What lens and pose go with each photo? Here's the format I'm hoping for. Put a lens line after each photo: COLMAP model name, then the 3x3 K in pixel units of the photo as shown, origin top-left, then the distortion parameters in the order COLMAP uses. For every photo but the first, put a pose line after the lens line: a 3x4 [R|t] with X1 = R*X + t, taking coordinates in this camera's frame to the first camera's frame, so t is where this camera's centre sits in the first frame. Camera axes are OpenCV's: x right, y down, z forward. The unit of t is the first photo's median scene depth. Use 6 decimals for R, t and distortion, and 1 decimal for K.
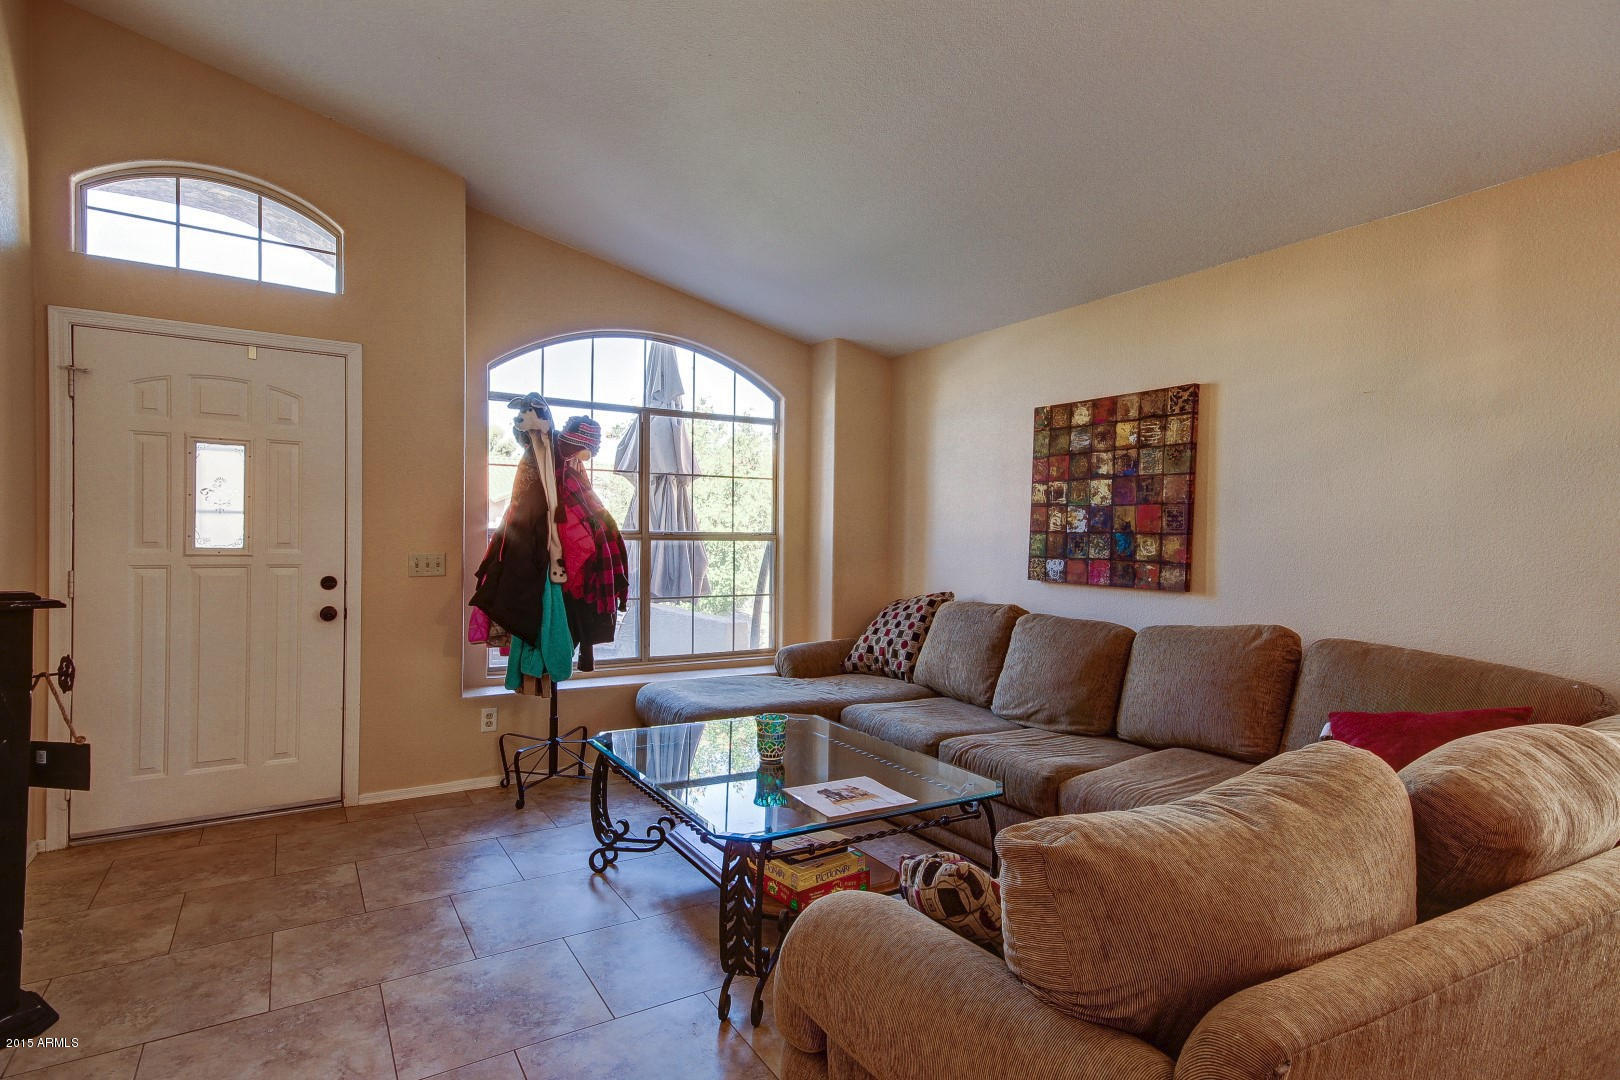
lens RADIAL K [[831.9, 0, 804.3], [0, 831.9, 544.2], [0, 0, 1]] dist [0.031429, 0.000706]
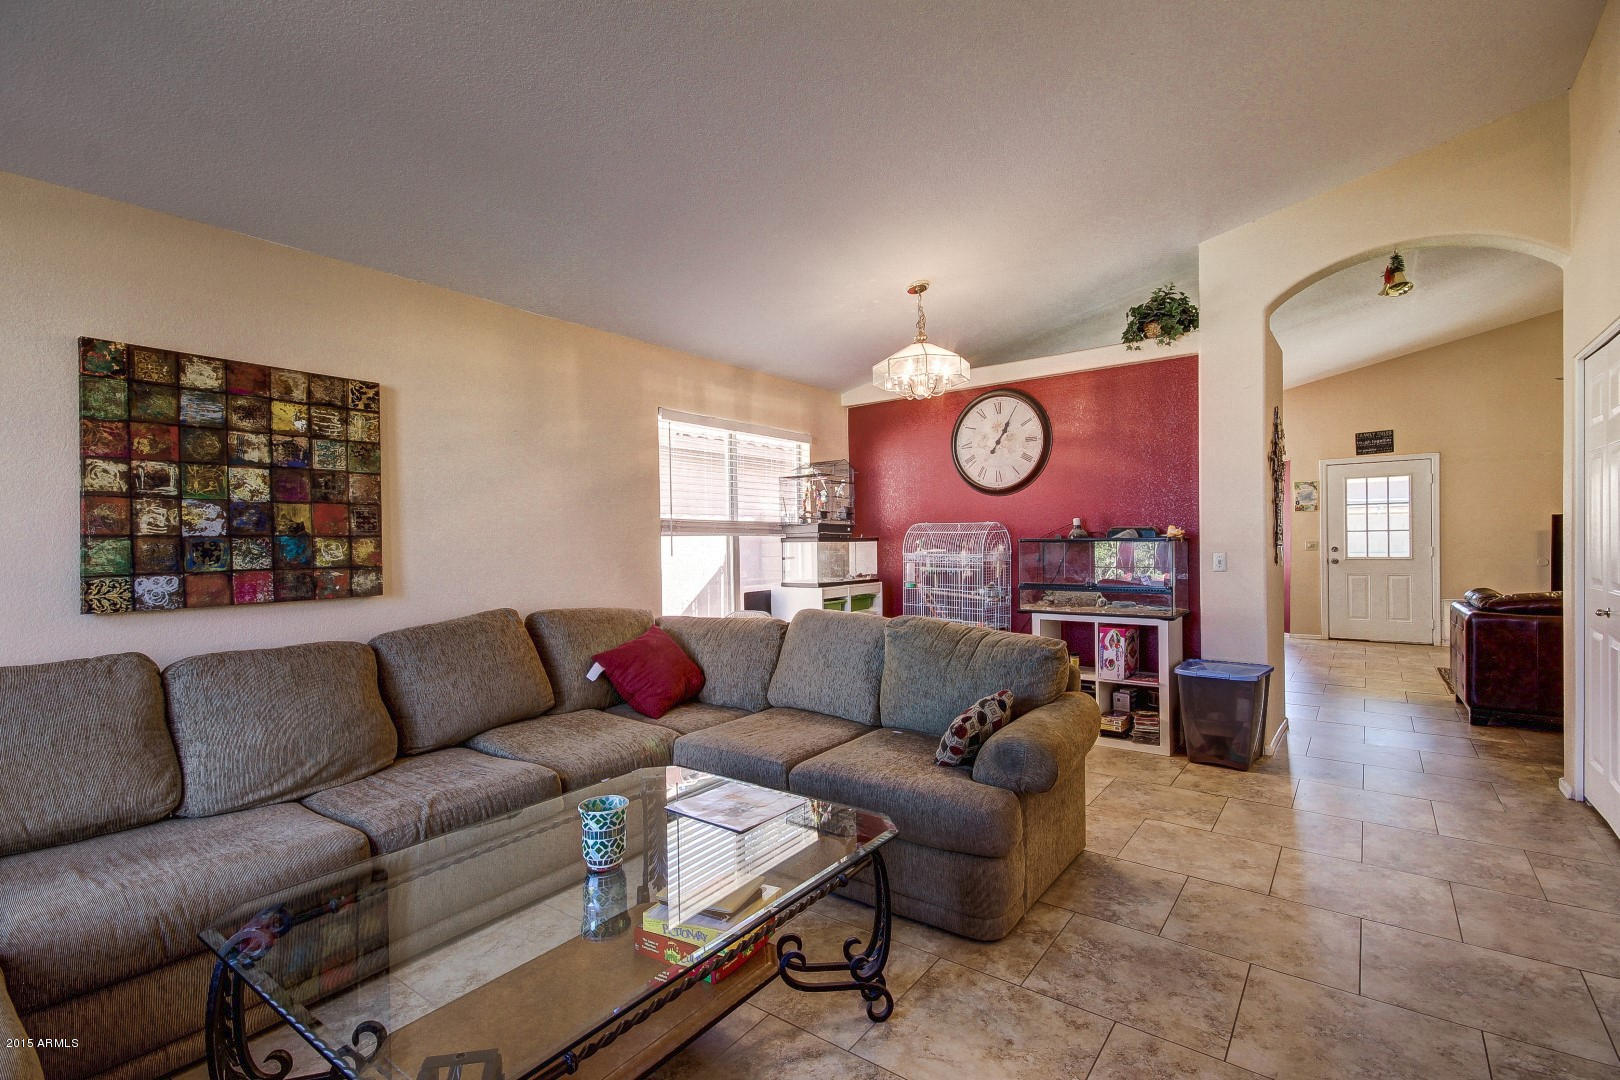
lens RADIAL K [[744.0, 0, 812.2], [0, 744.0, 546.6], [0, 0, 1]] dist [0.020392, -0.001434]
pose [[-0.373522, -0.020809, 0.927388, -0.494247], [0.019615, 0.999348, 0.030324, -0.015180], [-0.927414, 0.029518, -0.372870, 0.780119]]
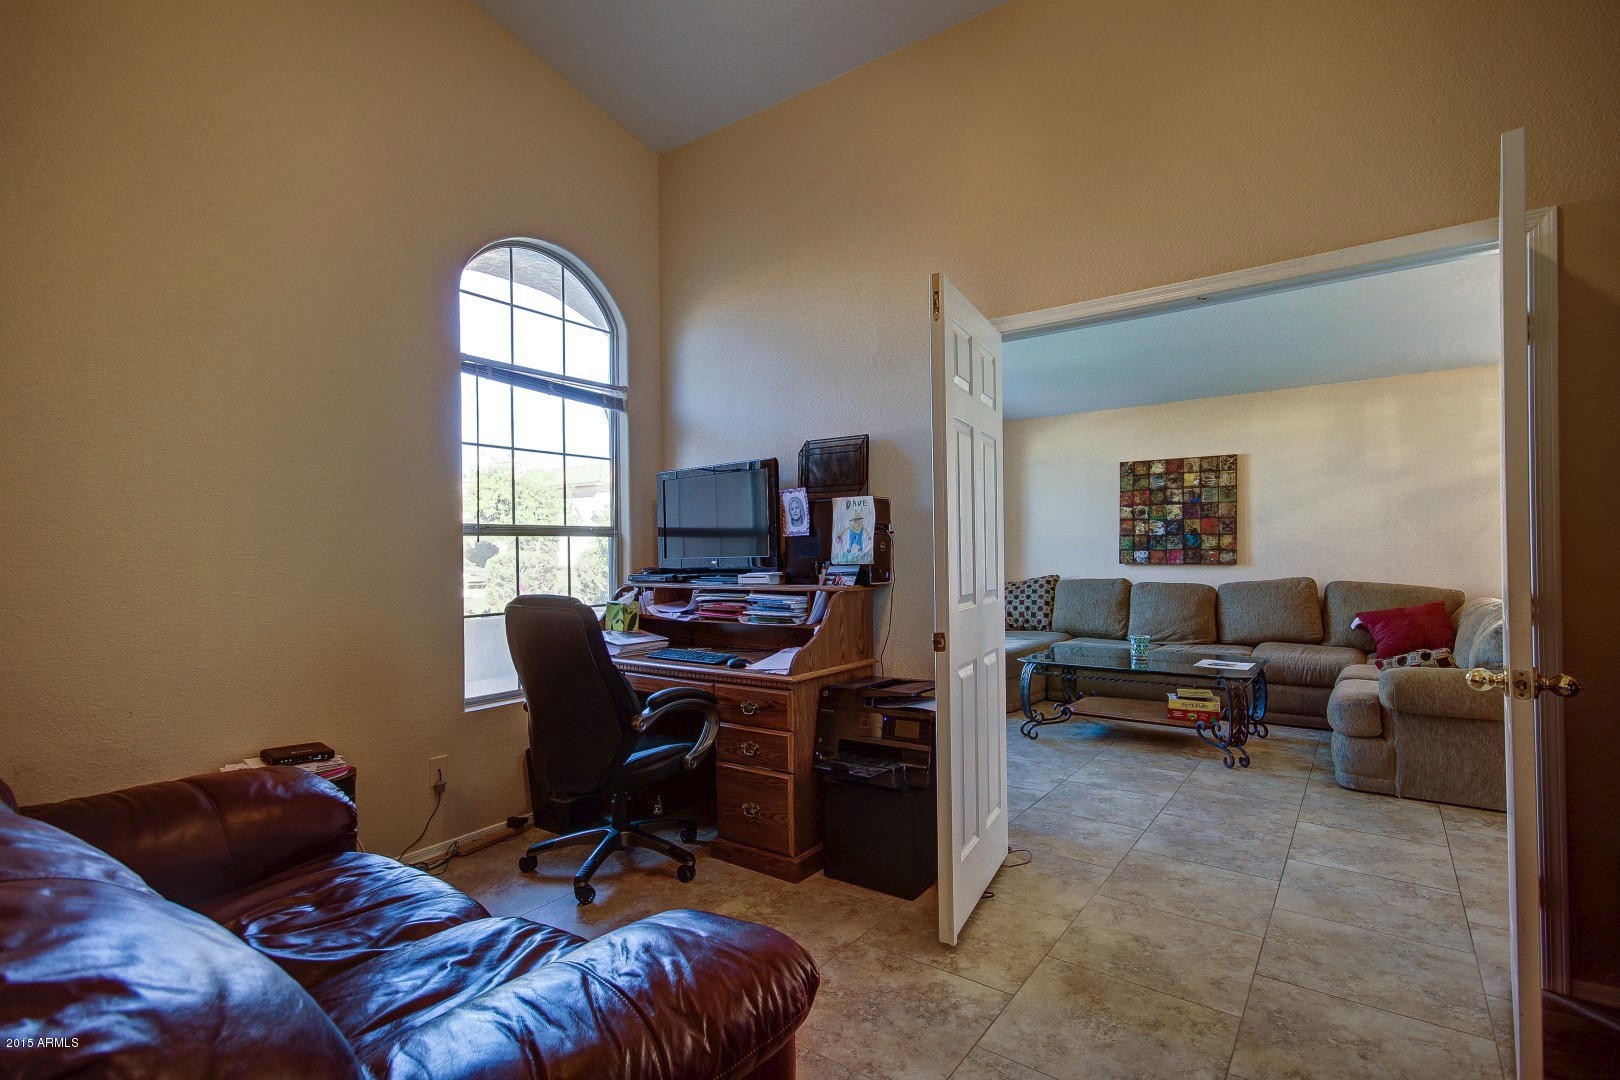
lens RADIAL K [[758.7, 0, 806.0], [0, 758.7, 546.4], [0, 0, 1]] dist [0.019877, -0.001571]
pose [[0.926054, -0.023384, 0.376666, -0.986799], [0.029459, 0.999512, -0.010375, 0.005101], [-0.376240, 0.020704, 0.926291, -0.205904]]
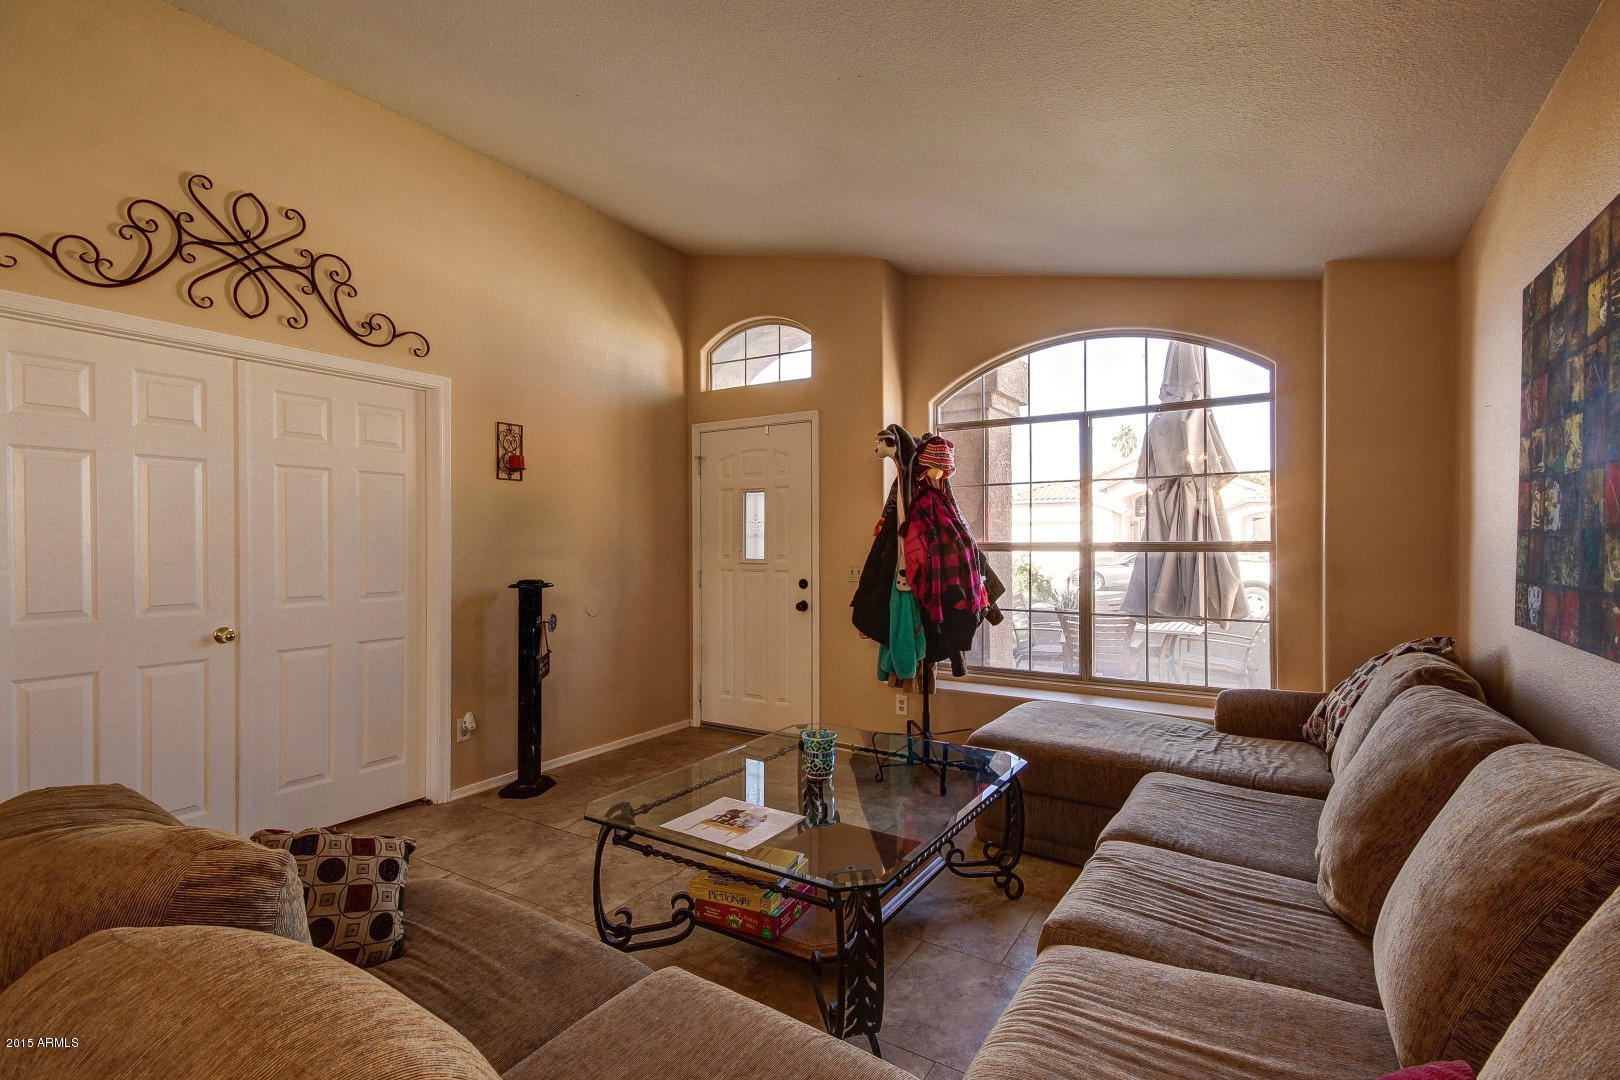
lens RADIAL K [[744.0, 0, 812.2], [0, 744.0, 546.6], [0, 0, 1]] dist [0.020392, -0.001434]
pose [[0.448514, -0.011817, -0.893698, 0.541611], [0.000582, 0.999916, -0.012930, -0.000138], [0.893776, 0.005279, 0.448483, 0.442195]]
